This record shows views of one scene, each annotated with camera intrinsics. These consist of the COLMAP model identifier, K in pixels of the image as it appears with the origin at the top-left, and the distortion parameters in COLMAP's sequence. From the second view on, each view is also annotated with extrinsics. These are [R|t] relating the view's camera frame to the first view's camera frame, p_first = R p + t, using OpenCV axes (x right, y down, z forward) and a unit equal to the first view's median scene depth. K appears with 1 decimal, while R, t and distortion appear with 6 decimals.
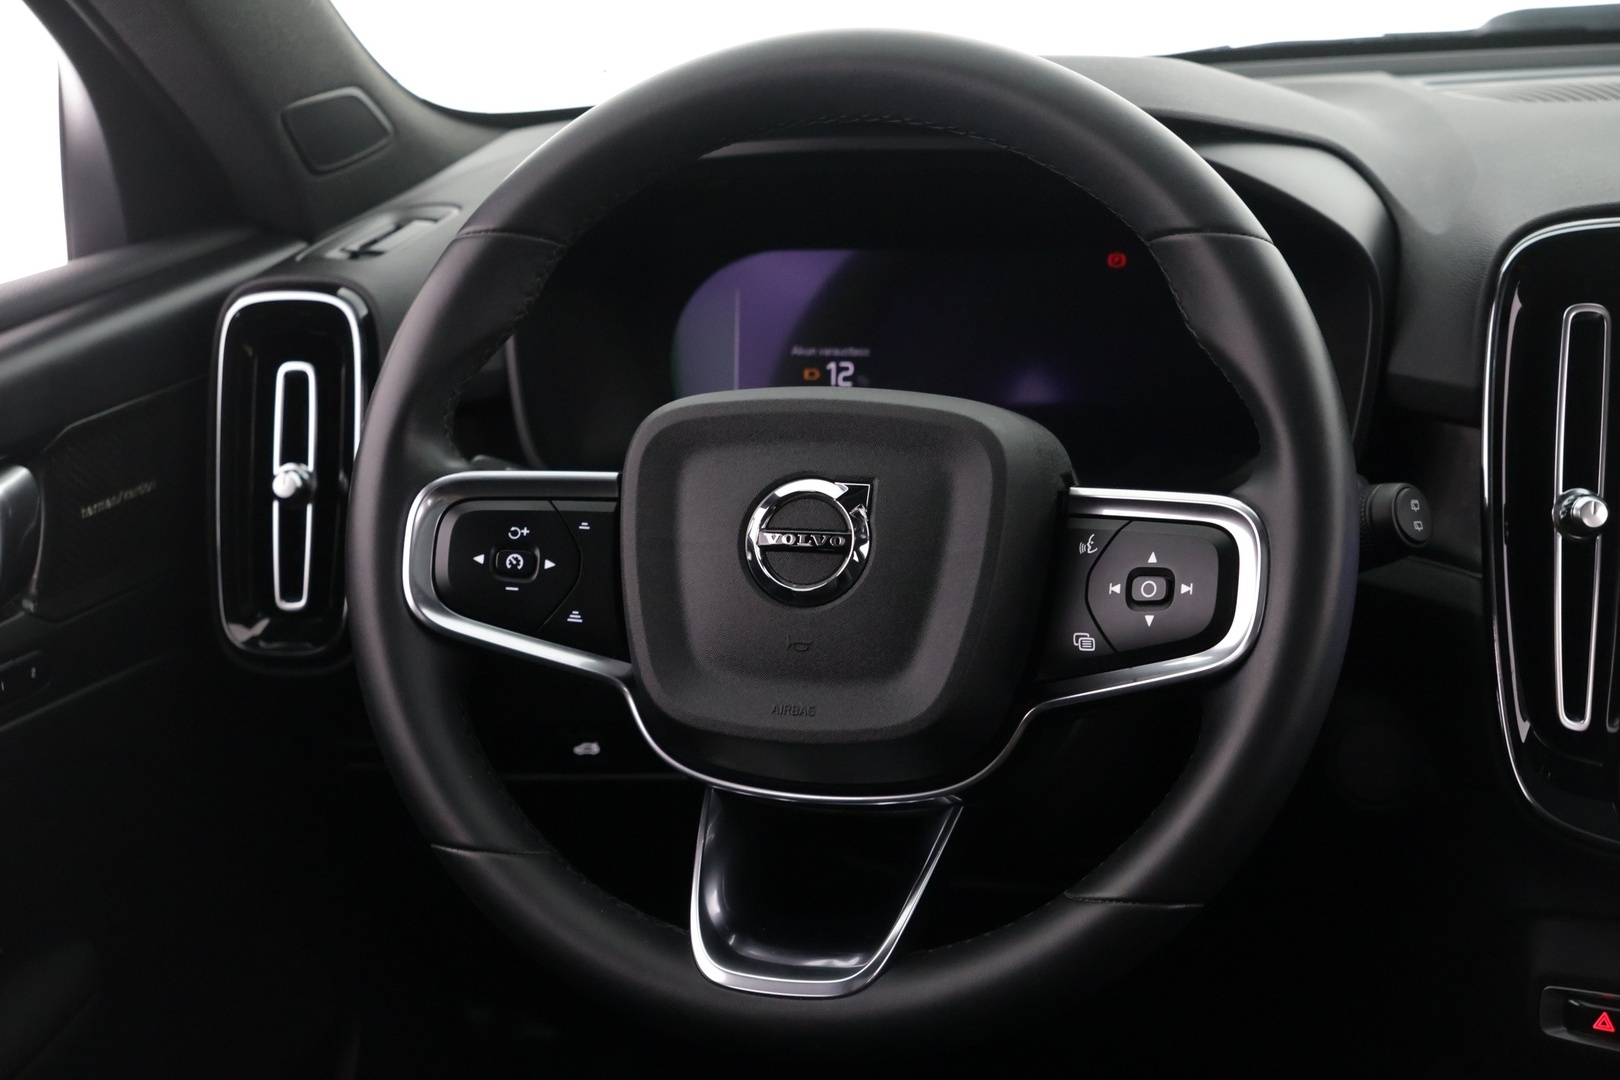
lens RADIAL K [[2338.9, 0, 775.7], [0, 2338.9, 501.8], [0, 0, 1]] dist [0.007559, 0.068488]
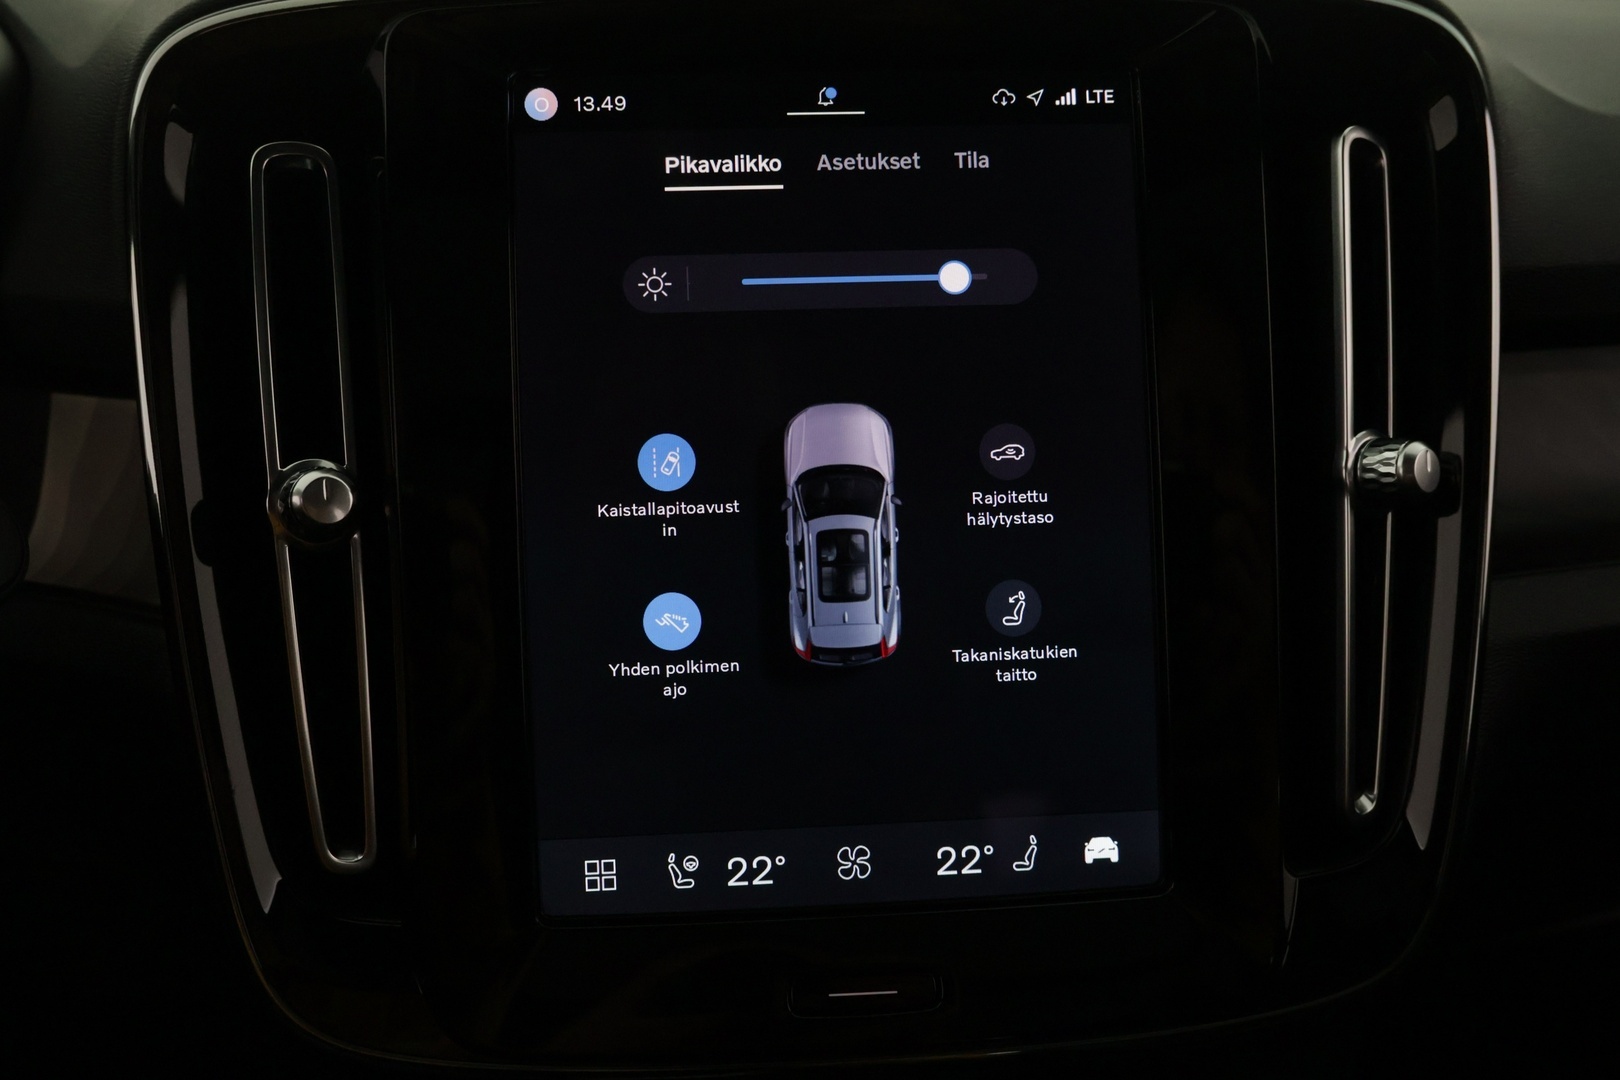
lens RADIAL K [[1402.1, 0, 810.0], [0, 1402.1, 540.0], [0, 0, 1]] dist [-0.017850, 0.004950]
pose [[0.880182, -0.119099, 0.459450, 0.290916], [0.103730, 0.992874, 0.058655, 0.006657], [-0.463162, -0.003968, 0.886265, 0.637480]]
